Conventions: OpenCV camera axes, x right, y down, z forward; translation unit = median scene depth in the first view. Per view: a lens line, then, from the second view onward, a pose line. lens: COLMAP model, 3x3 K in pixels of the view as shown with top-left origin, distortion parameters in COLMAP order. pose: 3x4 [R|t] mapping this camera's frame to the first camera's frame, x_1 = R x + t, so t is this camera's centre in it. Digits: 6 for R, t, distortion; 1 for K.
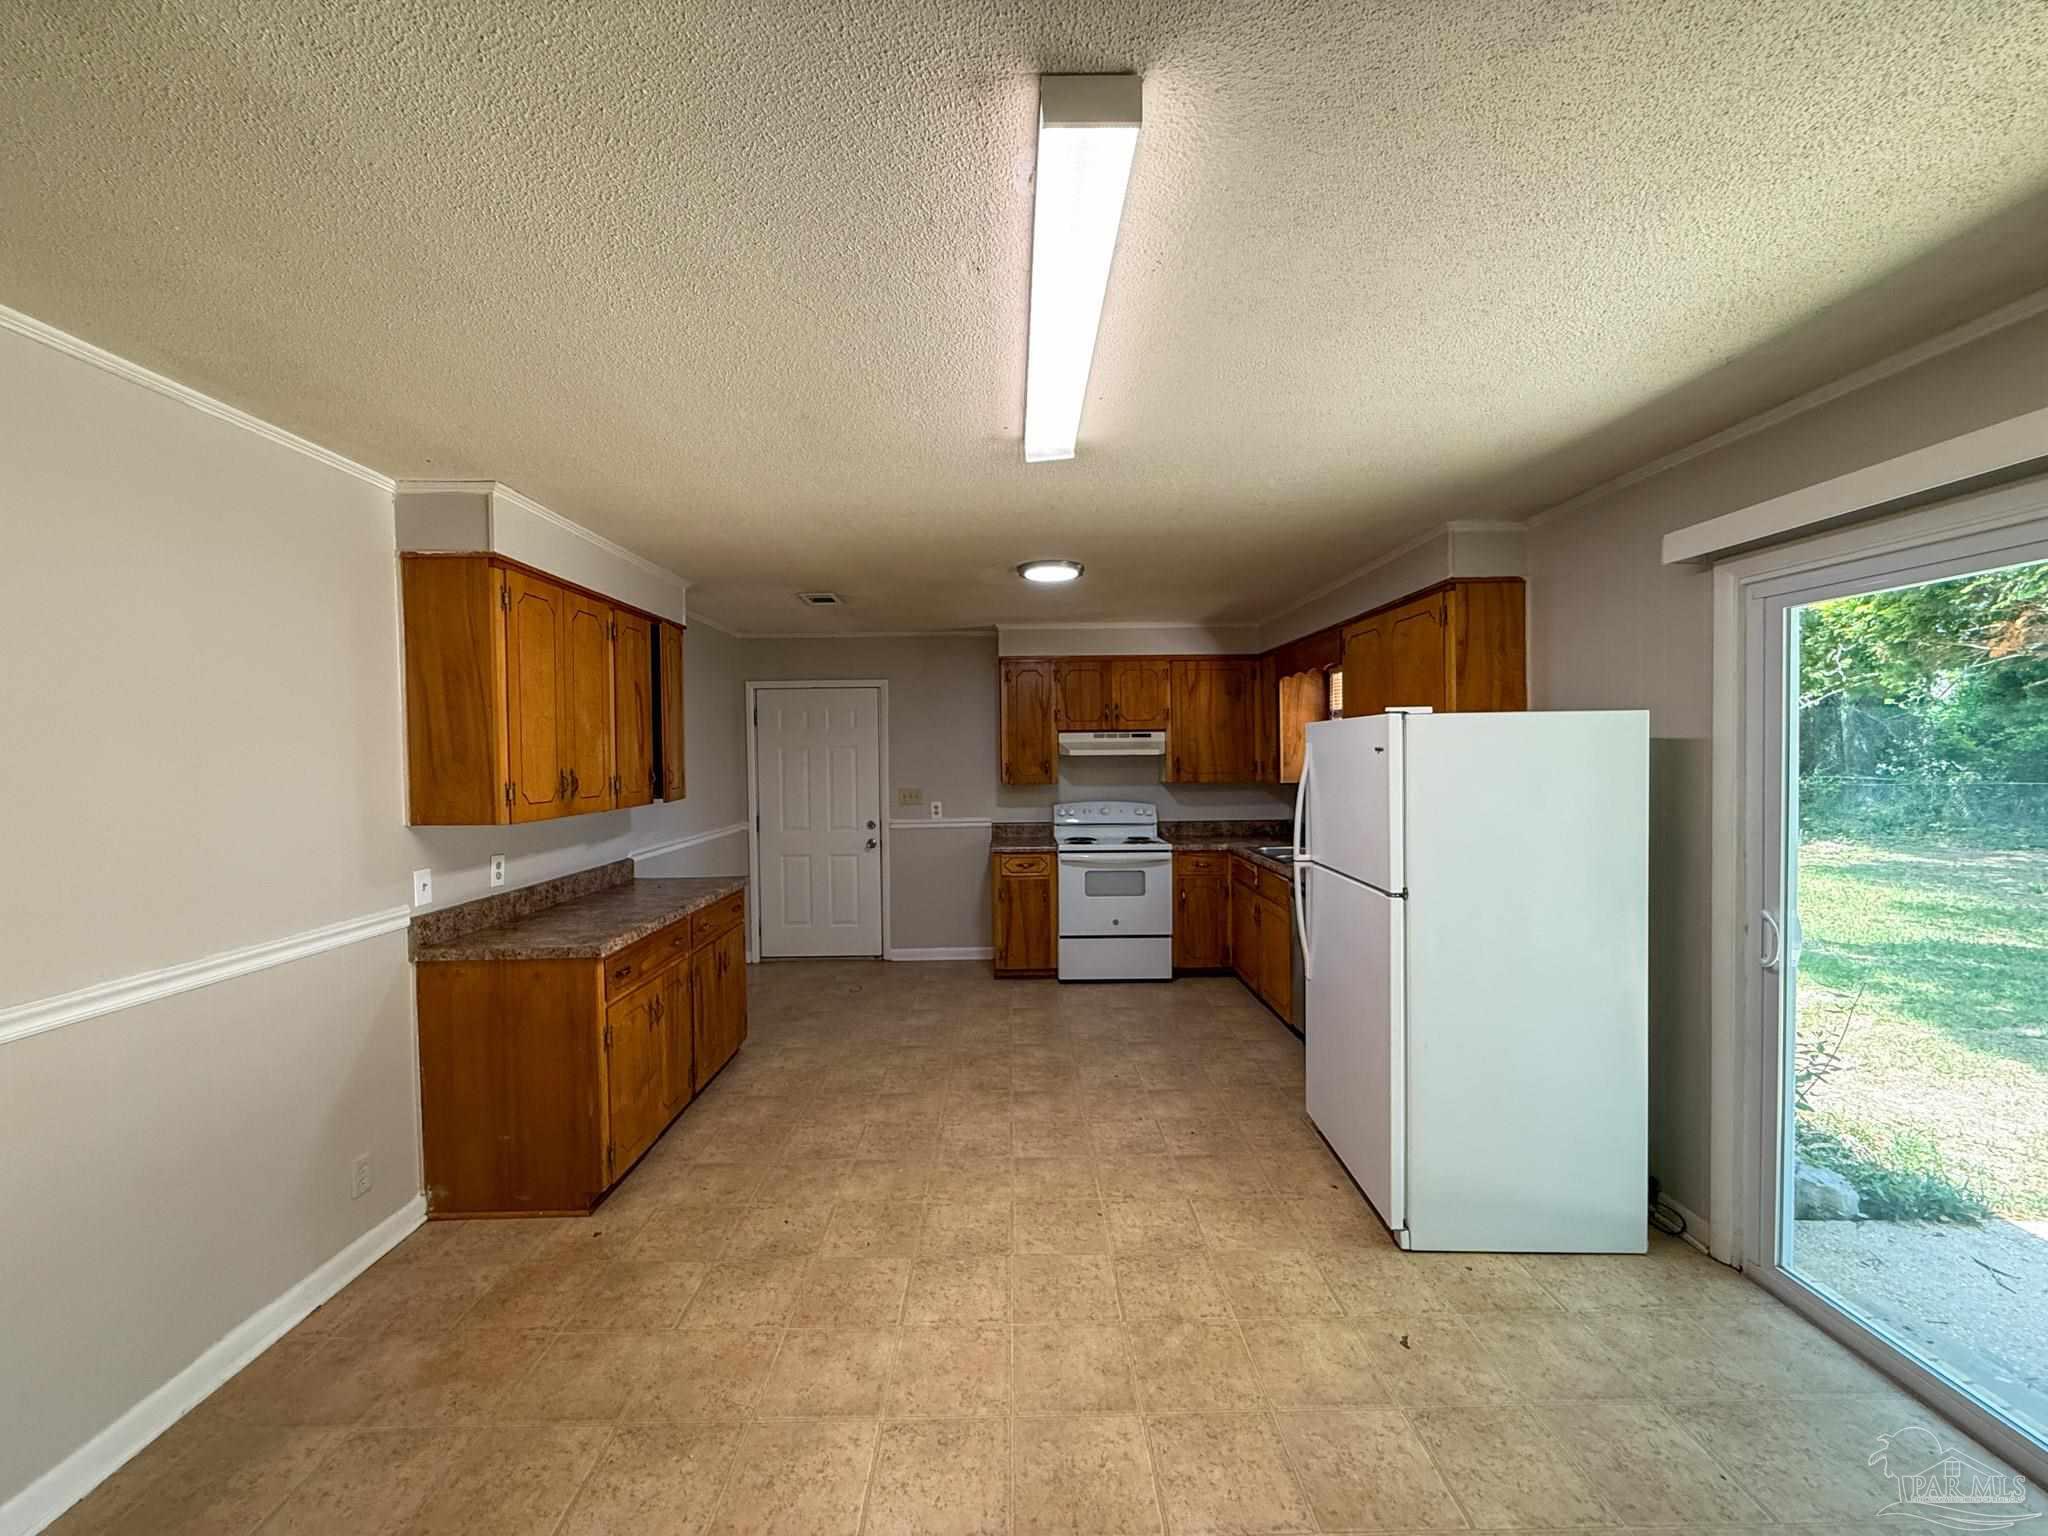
lens RADIAL K [[817.1, 0, 1016.8], [0, 817.1, 767.9], [0, 0, 1]] dist [-0.000391, -0.001130]
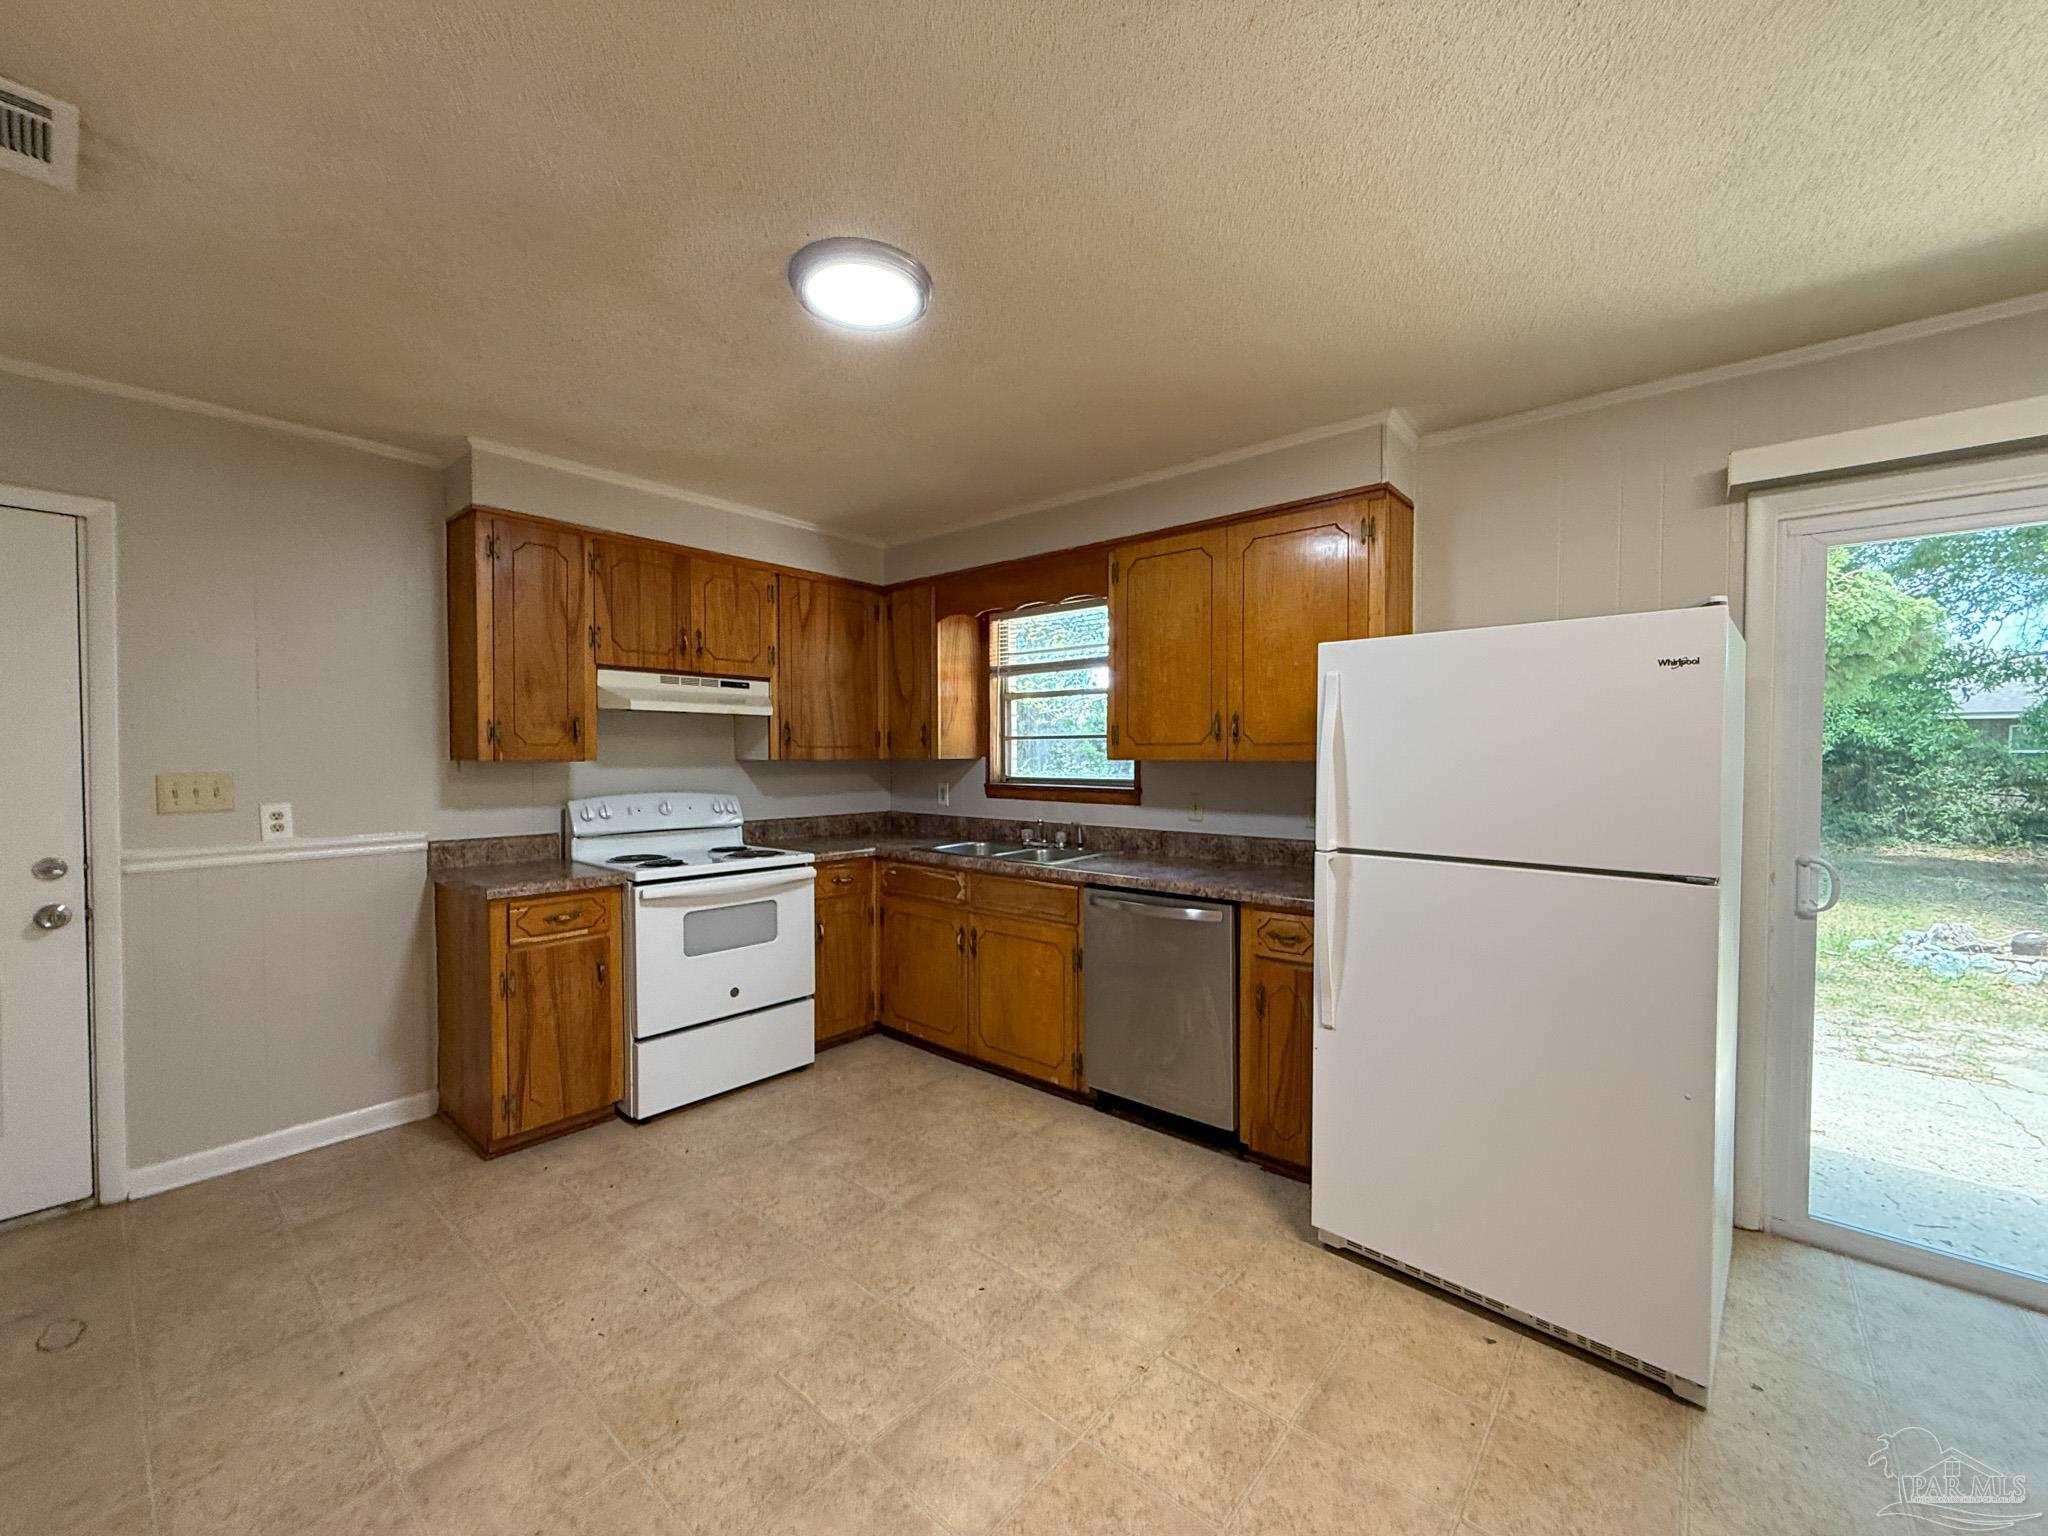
lens RADIAL K [[817.1, 0, 1029.6], [0, 817.1, 771.2], [0, 0, 1]] dist [-0.000391, -0.001130]
pose [[0.661626, -0.005264, 0.749815, -0.174544], [0.005289, 0.999983, 0.002354, 0.027187], [-0.749815, 0.002409, 0.661643, 0.430418]]
